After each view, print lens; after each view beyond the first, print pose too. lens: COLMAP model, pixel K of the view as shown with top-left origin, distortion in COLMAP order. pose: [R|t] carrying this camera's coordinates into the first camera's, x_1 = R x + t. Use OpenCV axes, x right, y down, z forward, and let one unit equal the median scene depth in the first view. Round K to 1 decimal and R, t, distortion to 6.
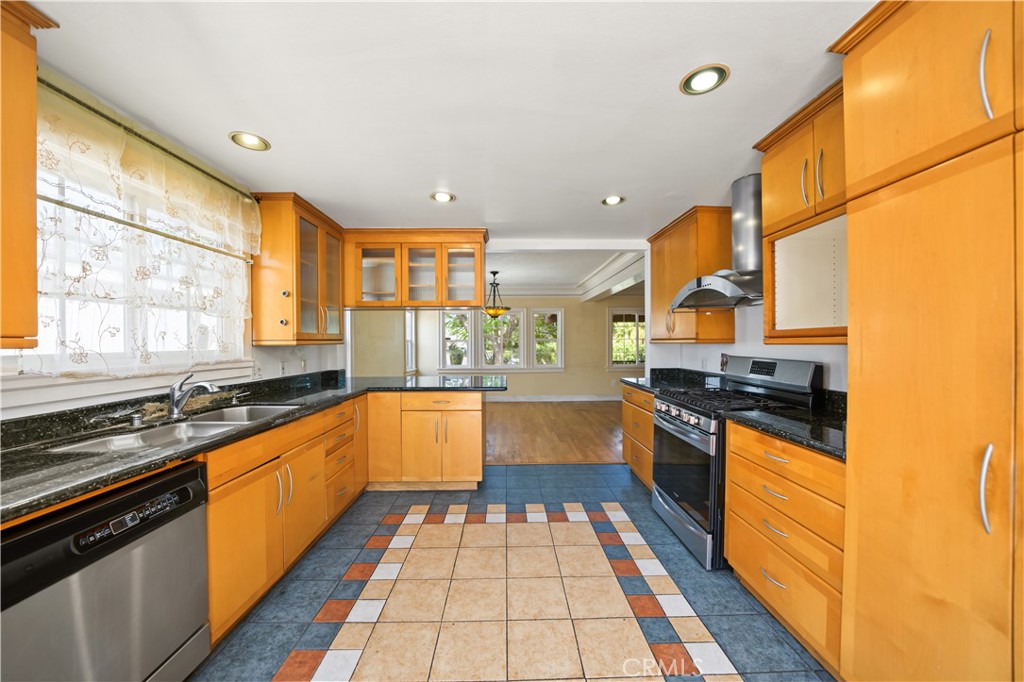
lens RADIAL K [[358.1, 0, 508.5], [0, 358.1, 347.9], [0, 0, 1]] dist [-0.023207, 0.002015]
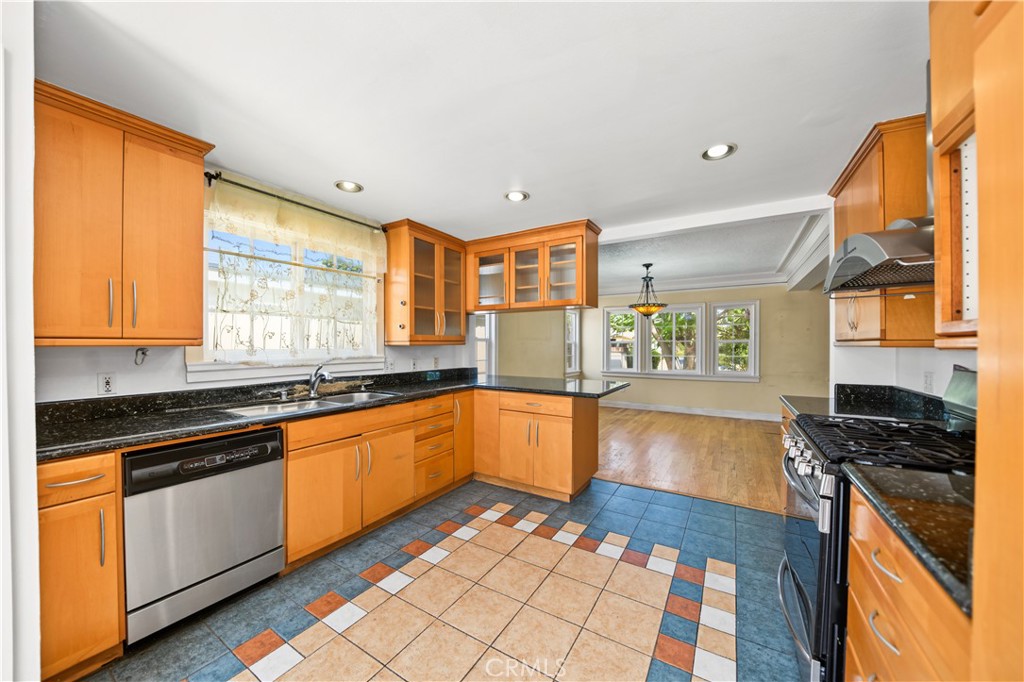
lens RADIAL K [[358.1, 0, 510.3], [0, 358.1, 348.3], [0, 0, 1]] dist [-0.023207, 0.002015]
pose [[0.843370, 0.010042, -0.537240, 0.359792], [-0.012311, 0.999924, -0.000637, -0.001344], [0.537193, 0.007151, 0.843429, 0.172990]]
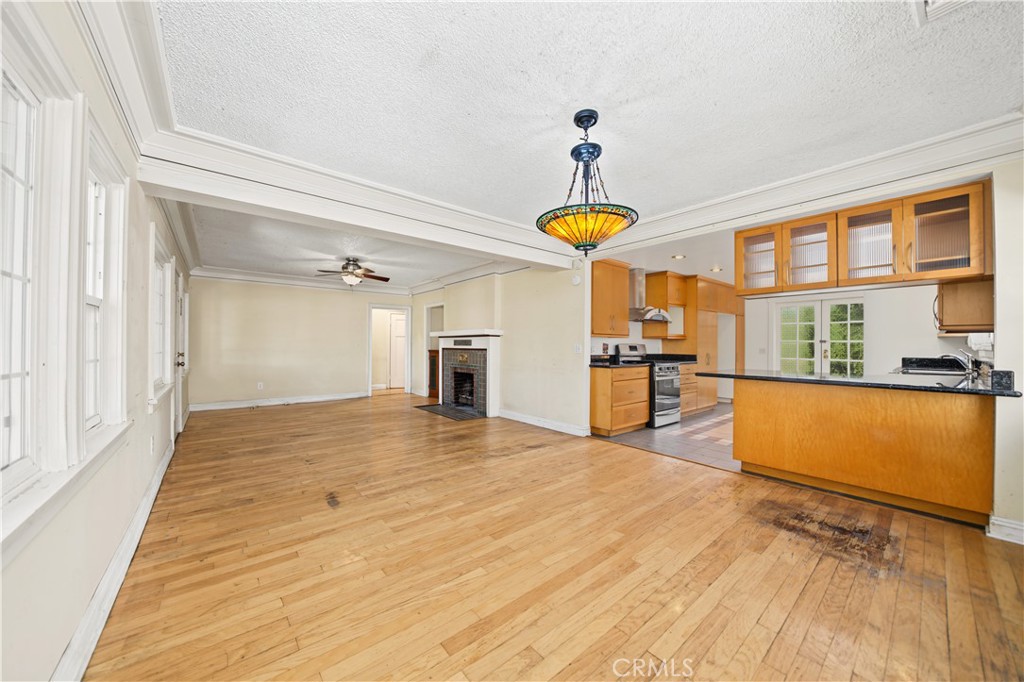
lens RADIAL K [[358.1, 0, 515.9], [0, 358.1, 344.5], [0, 0, 1]] dist [-0.023207, 0.002015]
pose [[-0.637165, 0.002292, 0.770724, -0.653760], [0.009528, 0.999943, 0.004903, 0.011823], [-0.770669, 0.010467, -0.637150, 3.148234]]
